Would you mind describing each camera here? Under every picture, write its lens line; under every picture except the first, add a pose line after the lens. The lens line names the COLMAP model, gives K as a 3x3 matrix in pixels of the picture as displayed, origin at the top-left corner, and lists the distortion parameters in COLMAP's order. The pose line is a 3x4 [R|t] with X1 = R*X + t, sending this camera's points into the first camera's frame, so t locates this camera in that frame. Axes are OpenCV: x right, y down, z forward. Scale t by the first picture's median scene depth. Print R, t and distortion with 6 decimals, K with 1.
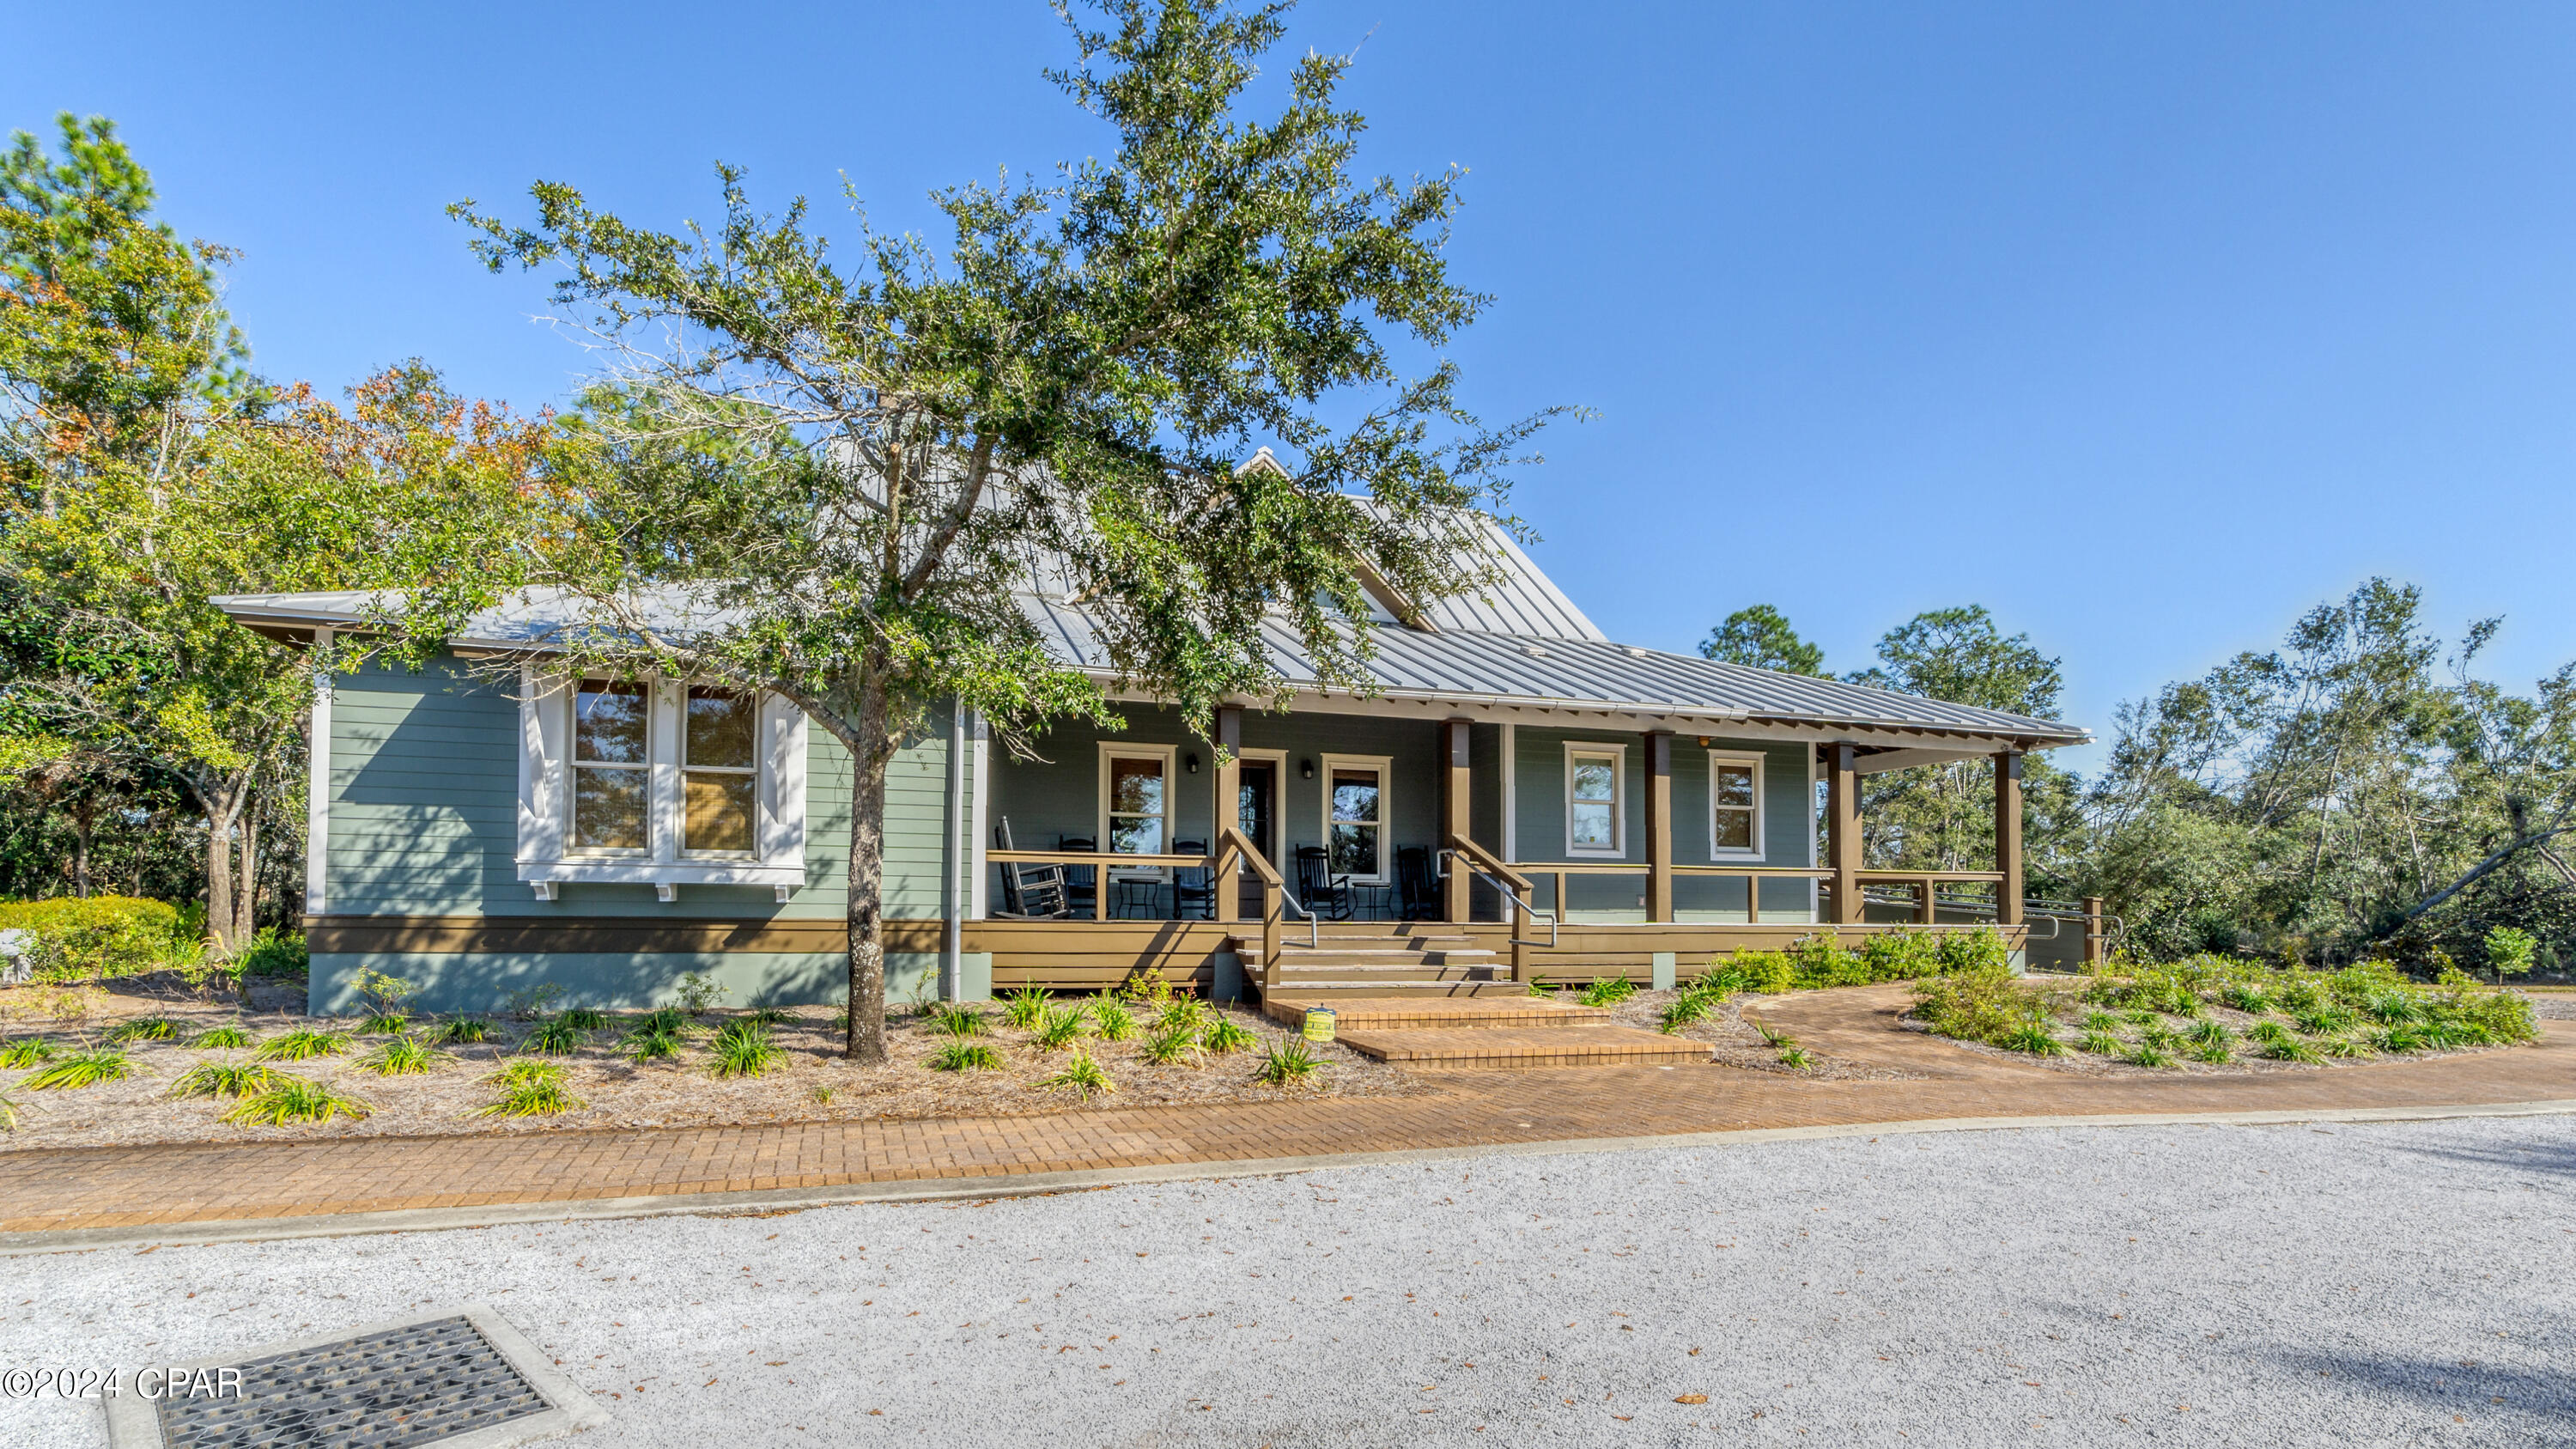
lens RADIAL K [[2057.7, 0, 1288.5], [0, 2057.7, 725.2], [0, 0, 1]] dist [-0.029635, -0.003176]
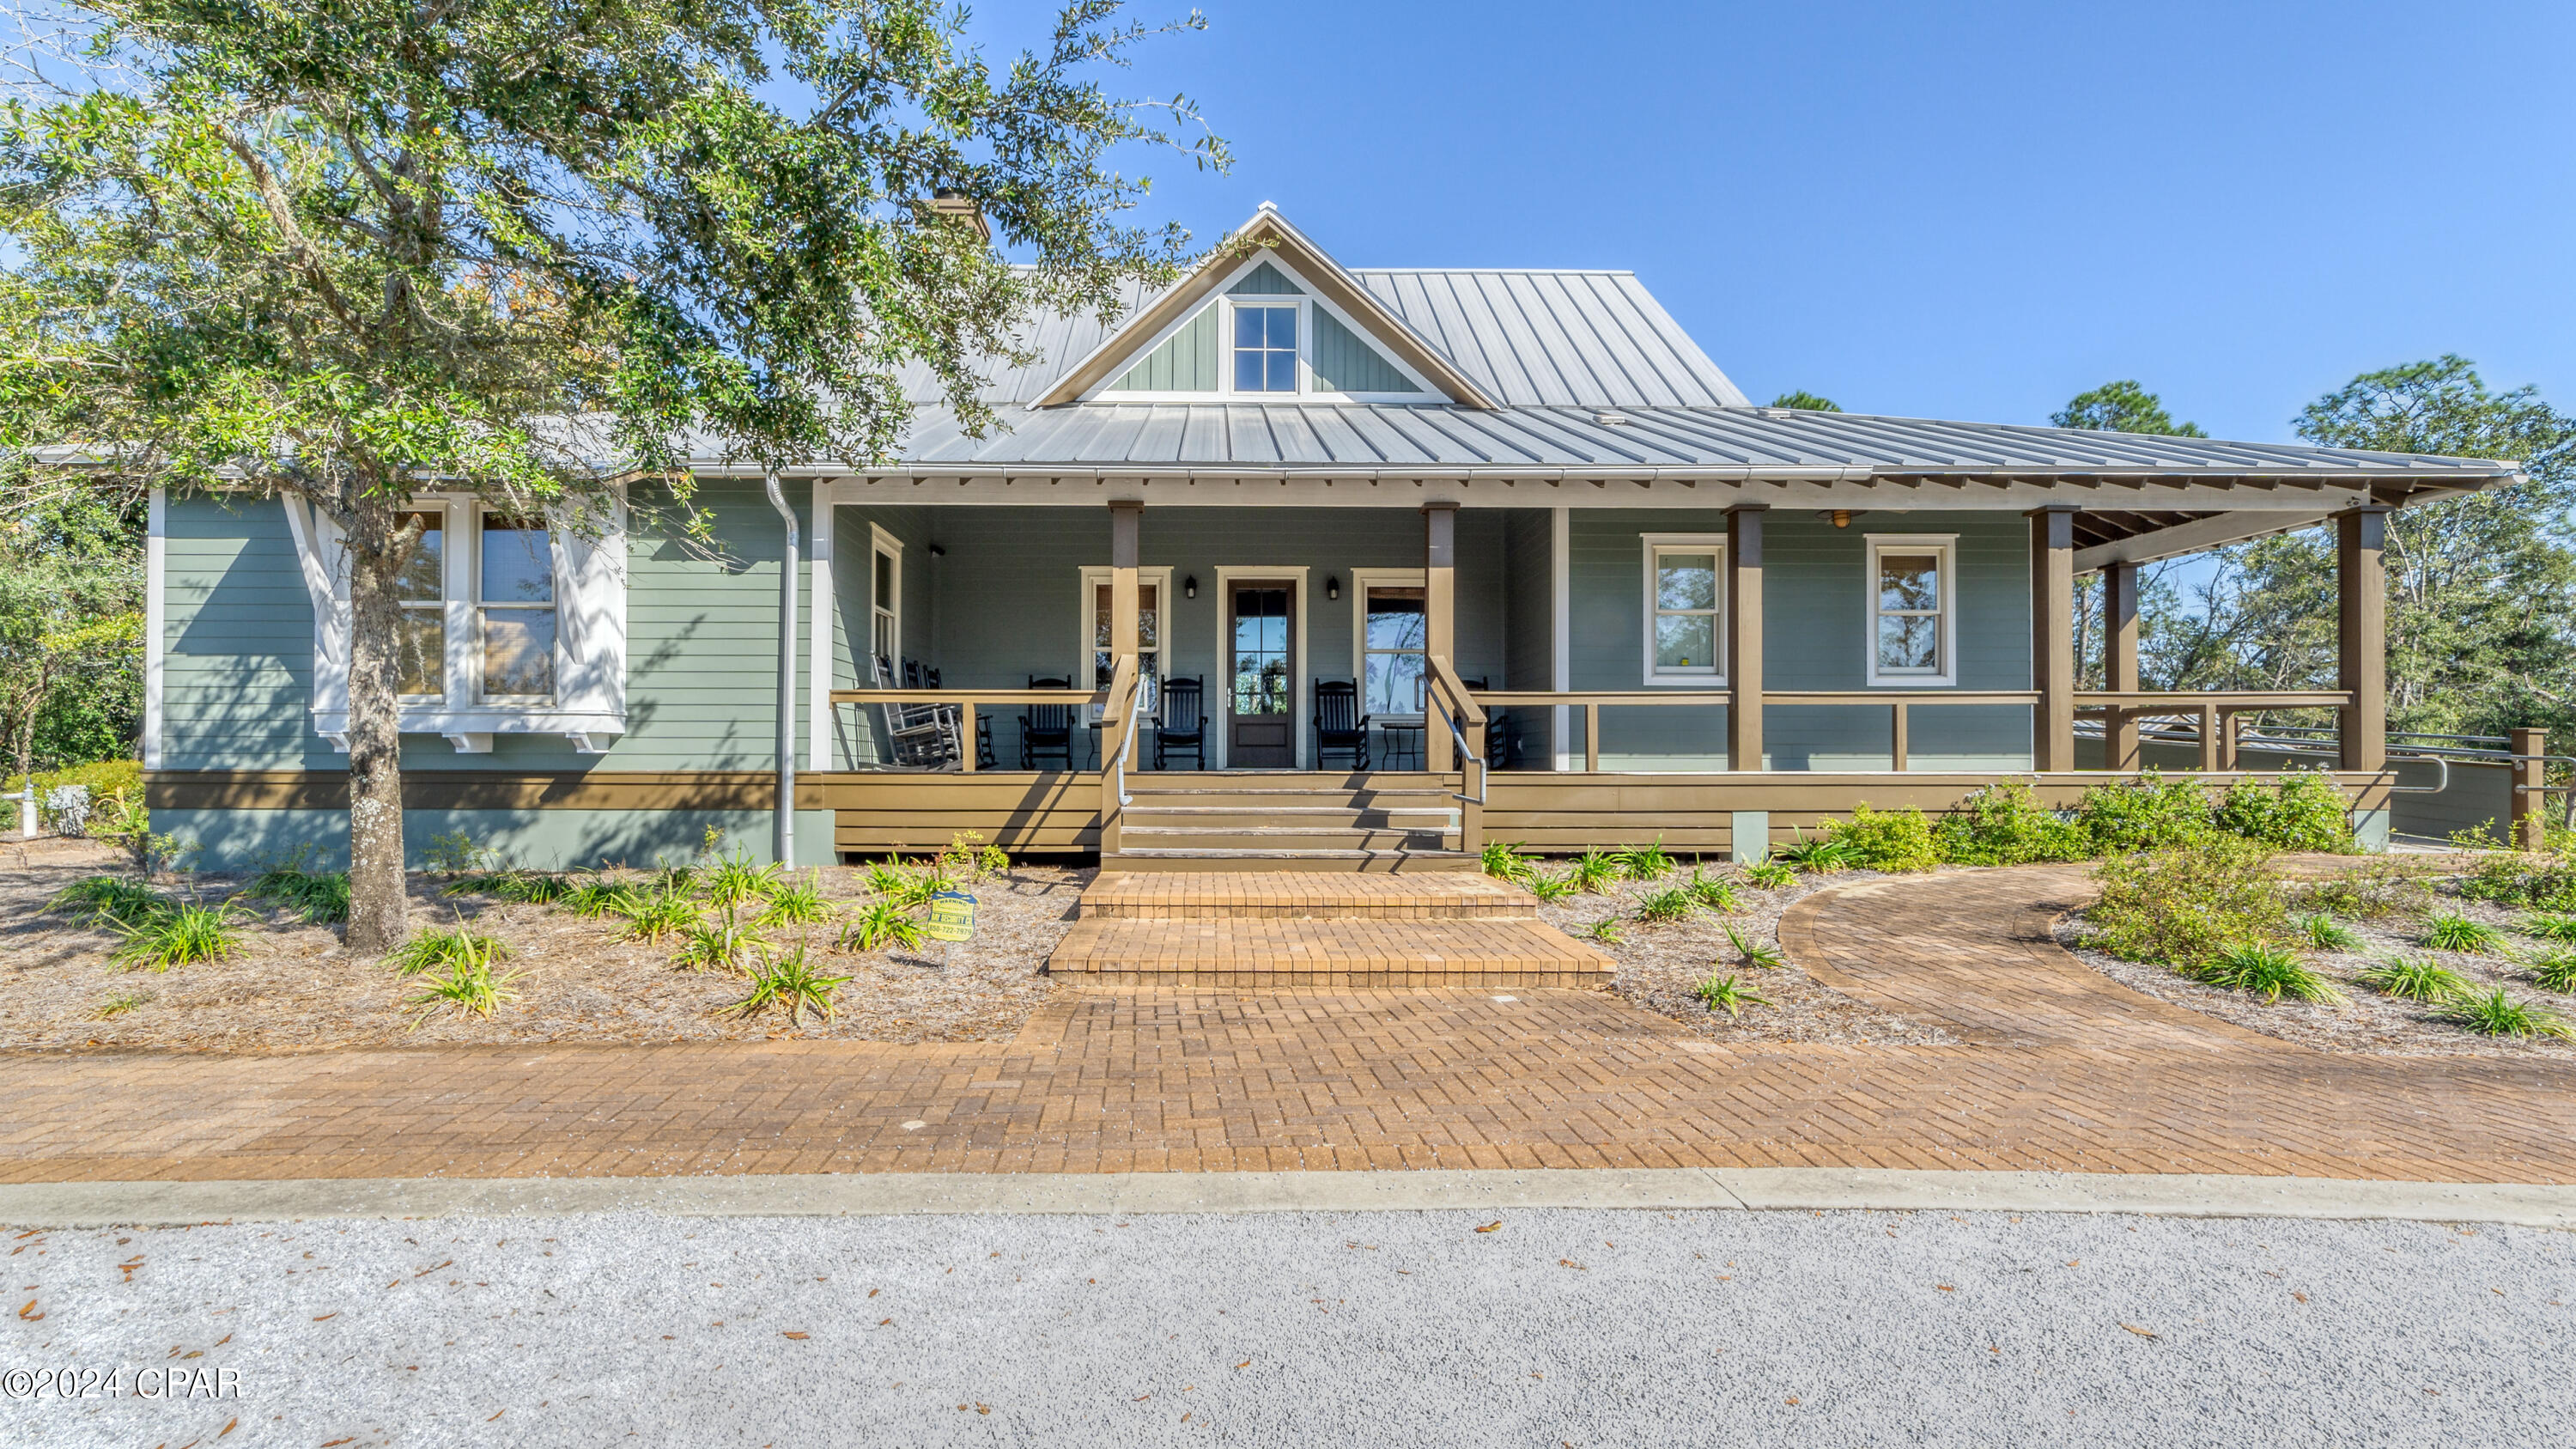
lens RADIAL K [[1556.6, 0, 1287.9], [0, 1556.6, 725.4], [0, 0, 1]] dist [-0.009462, 0.004855]
pose [[0.914673, -0.017849, -0.403801, 0.289347], [0.042502, 0.997733, 0.052171, 0.051034], [0.401954, -0.064882, 0.913358, 0.496184]]
